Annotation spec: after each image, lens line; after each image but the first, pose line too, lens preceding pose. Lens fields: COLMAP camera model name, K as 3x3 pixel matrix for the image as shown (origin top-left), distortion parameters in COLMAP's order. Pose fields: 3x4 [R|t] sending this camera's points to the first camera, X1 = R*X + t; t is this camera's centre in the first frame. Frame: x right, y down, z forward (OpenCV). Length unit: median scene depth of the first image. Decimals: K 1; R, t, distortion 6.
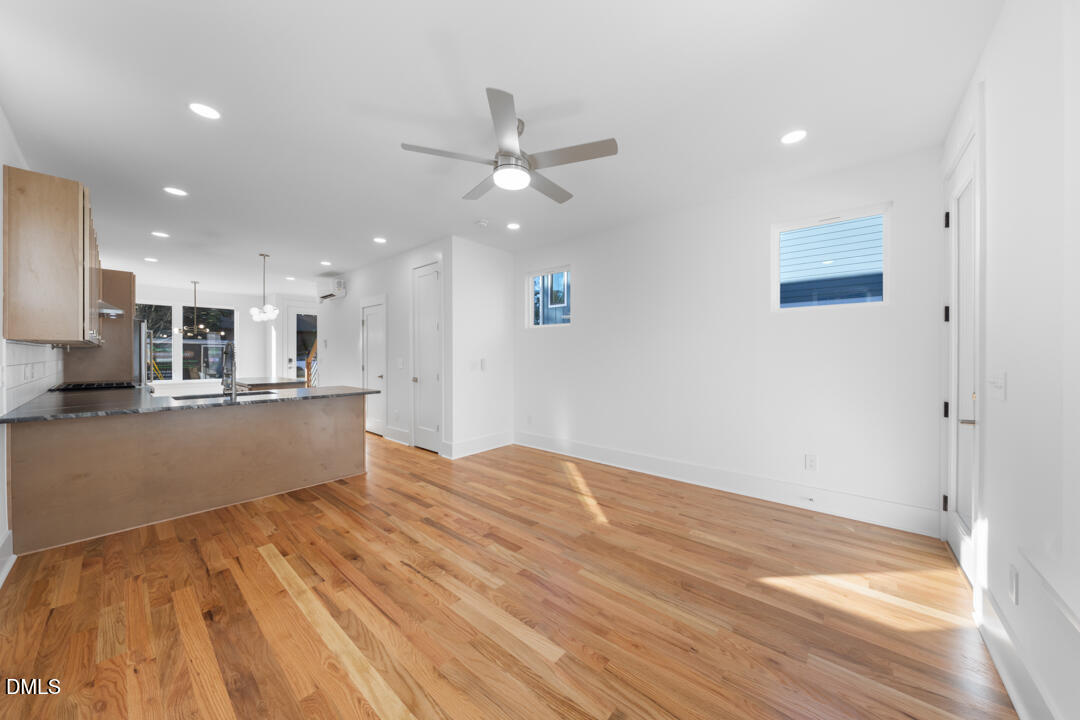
lens RADIAL K [[369.0, 0, 543.2], [0, 369.0, 355.4], [0, 0, 1]] dist [0.000355, -0.000104]
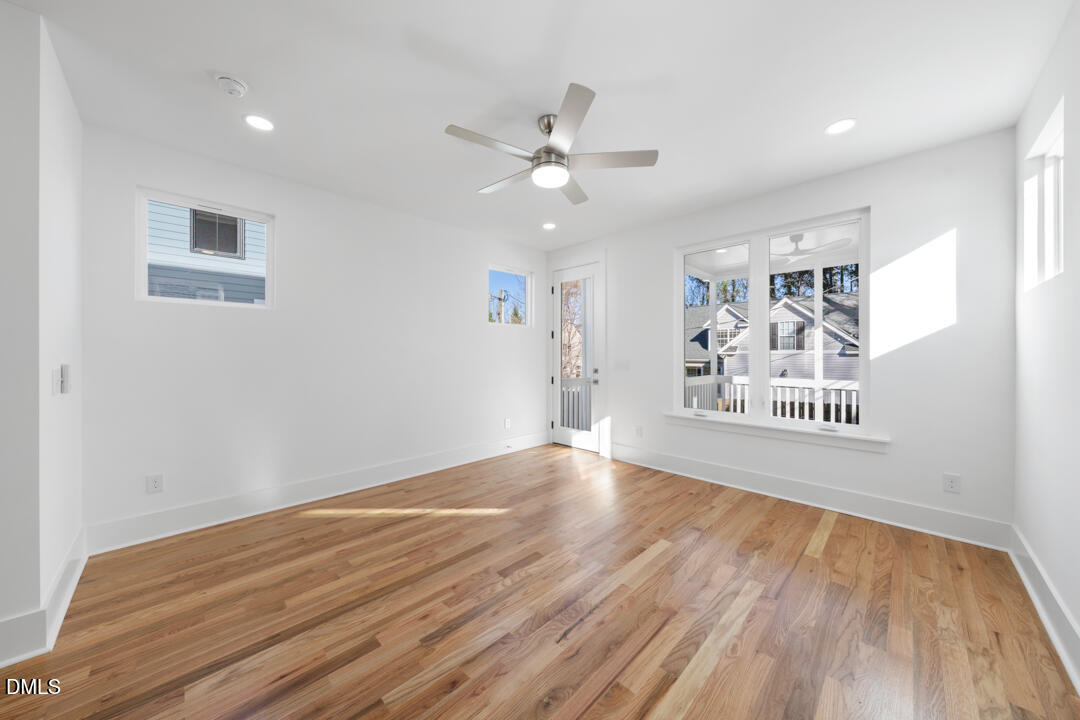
lens RADIAL K [[369.0, 0, 543.2], [0, 369.0, 355.4], [0, 0, 1]] dist [0.000355, -0.000104]
pose [[0.073718, -0.004777, 0.997268, -0.916187], [0.001244, 0.999988, 0.004698, -0.006207], [-0.997278, 0.000894, 0.073723, 0.806868]]
